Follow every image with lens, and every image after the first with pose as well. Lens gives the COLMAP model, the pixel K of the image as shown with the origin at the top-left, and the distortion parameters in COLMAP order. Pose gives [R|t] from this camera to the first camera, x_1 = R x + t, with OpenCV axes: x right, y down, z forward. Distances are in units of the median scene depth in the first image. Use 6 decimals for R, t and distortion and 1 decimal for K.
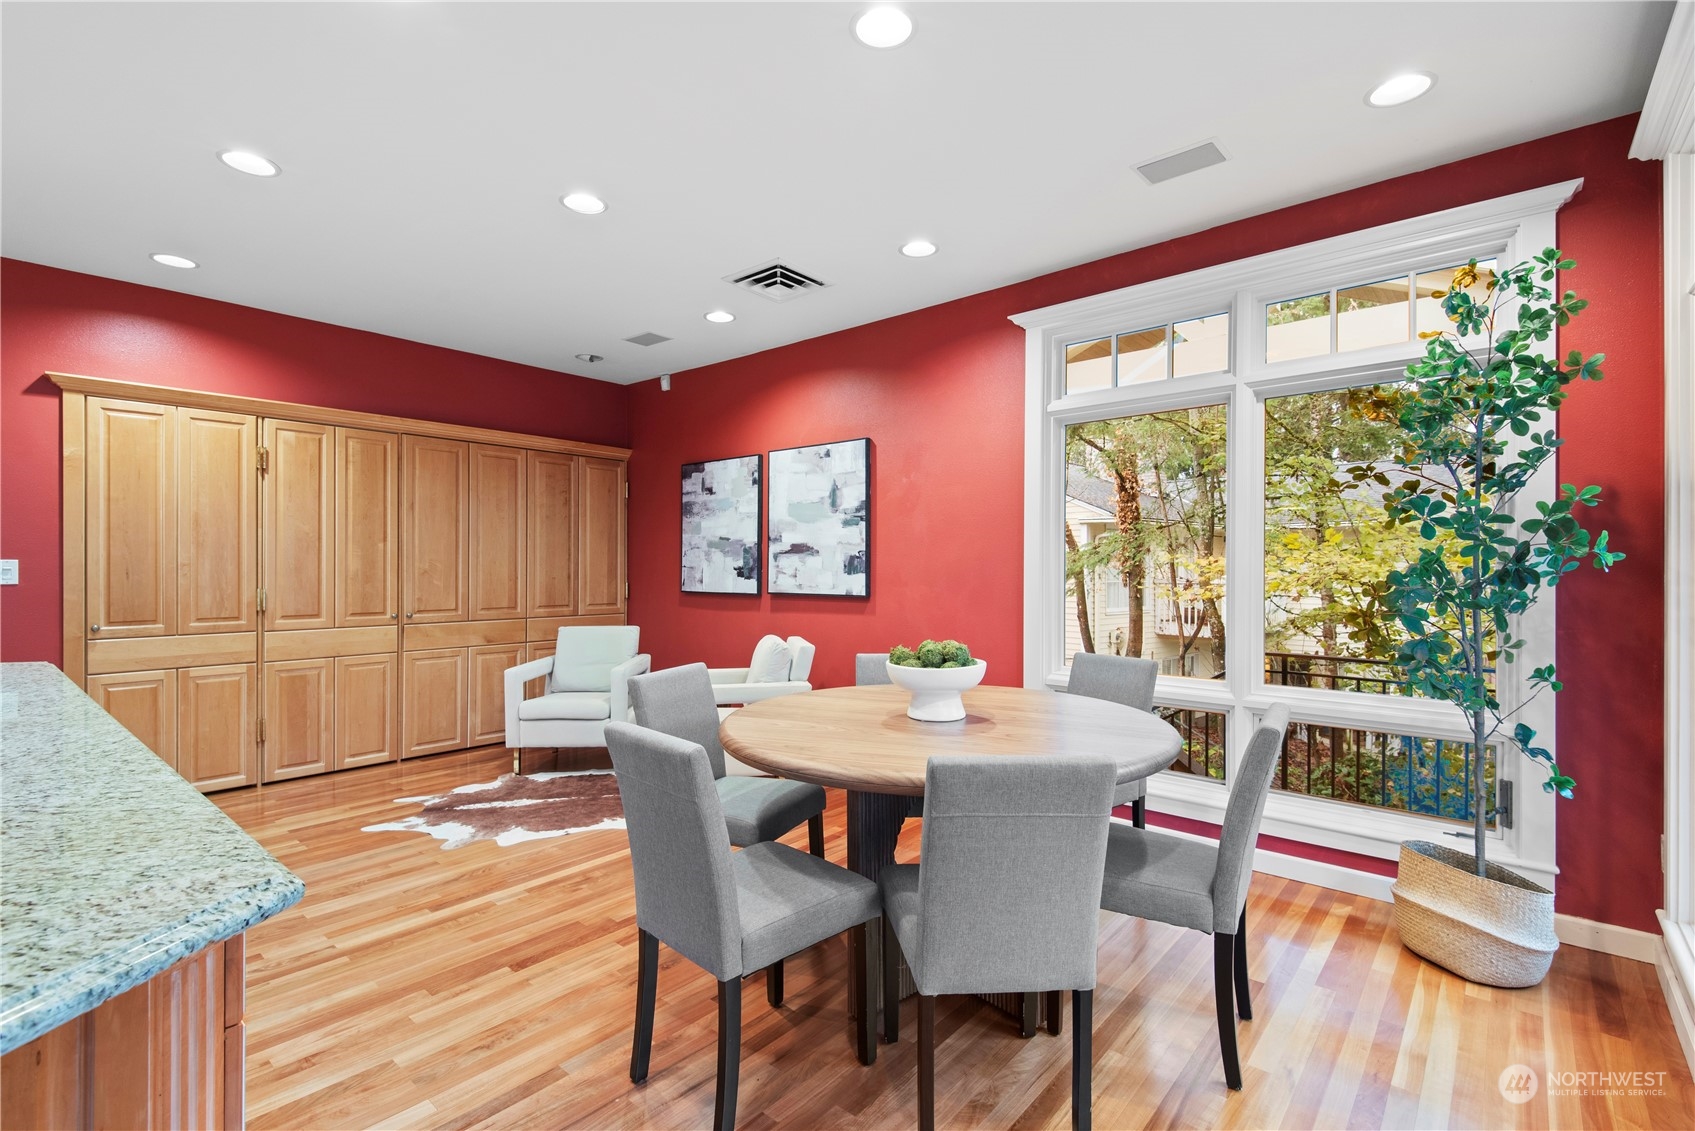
lens RADIAL K [[754.4, 0, 854.8], [0, 754.4, 559.3], [0, 0, 1]] dist [0.012963, -0.000301]
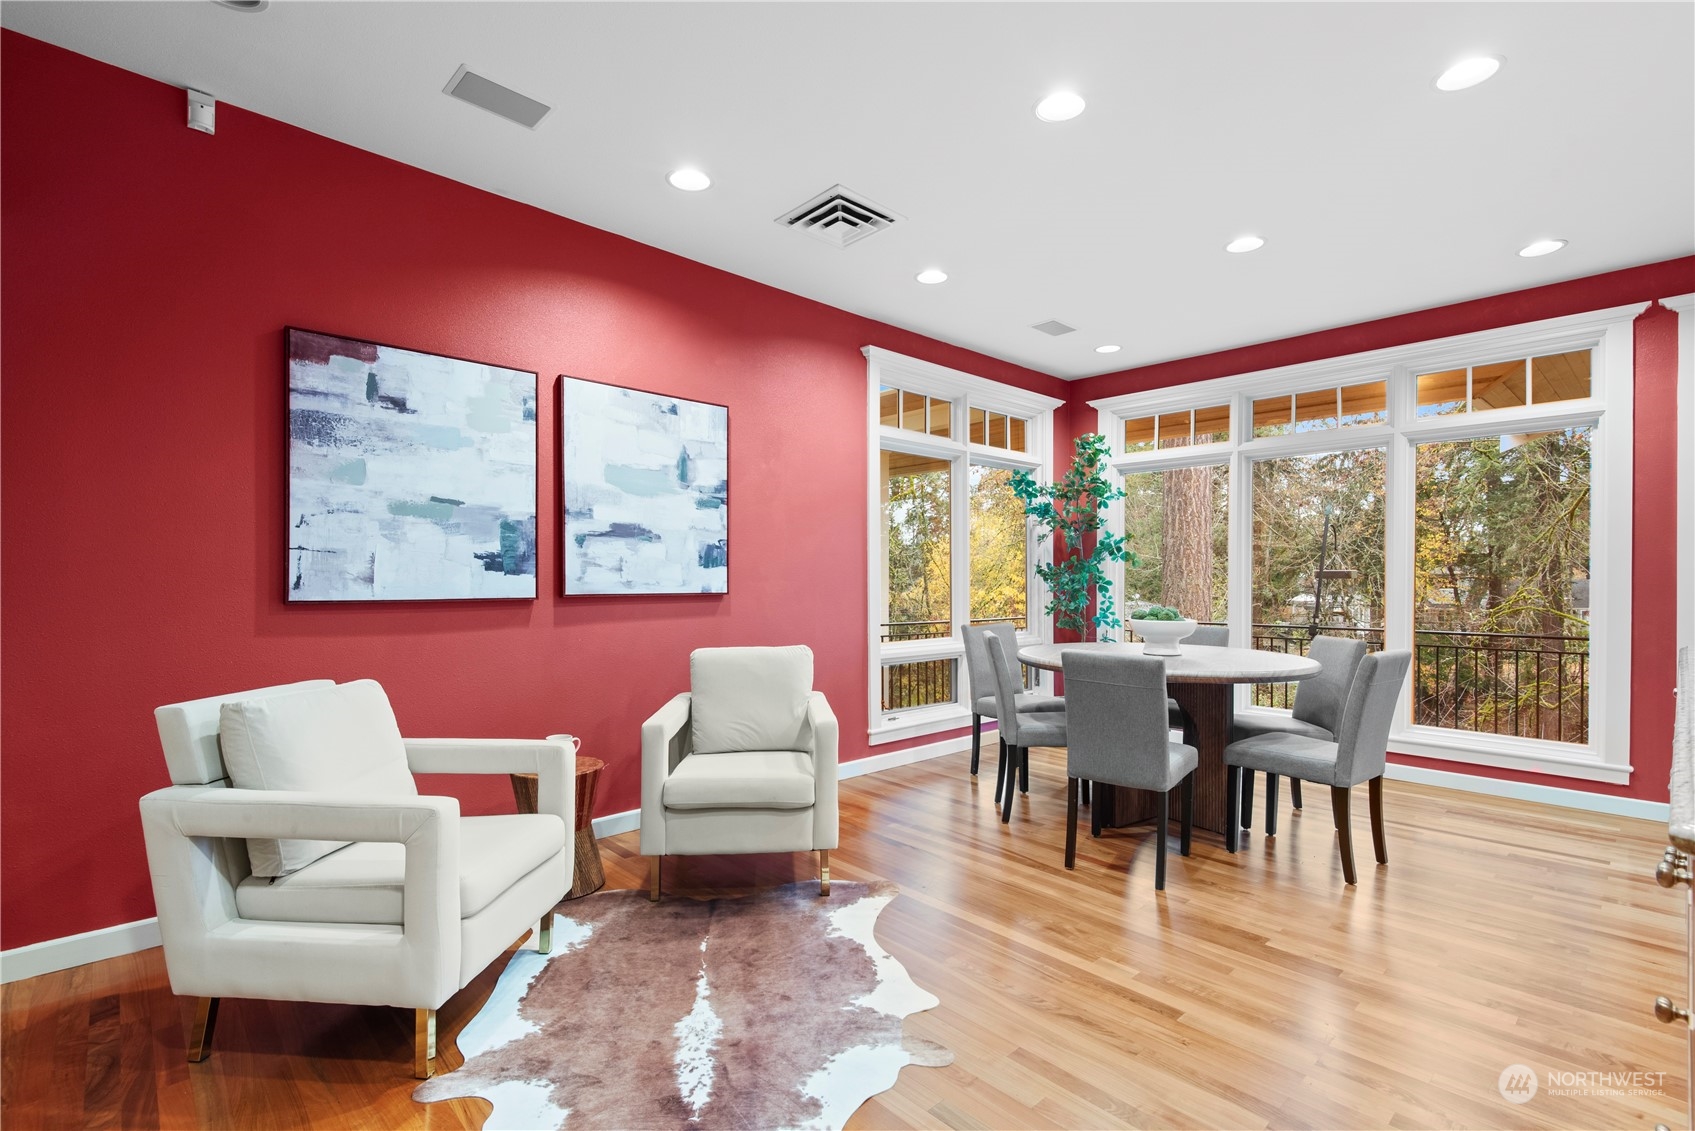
lens RADIAL K [[781.0, 0, 842.5], [0, 781.0, 570.9], [0, 0, 1]] dist [0.010238, -0.001178]
pose [[0.118456, 0.016010, 0.992830, -0.796222], [-0.008739, 0.999848, -0.015081, 0.033678], [-0.992921, -0.006889, 0.118578, 0.730145]]
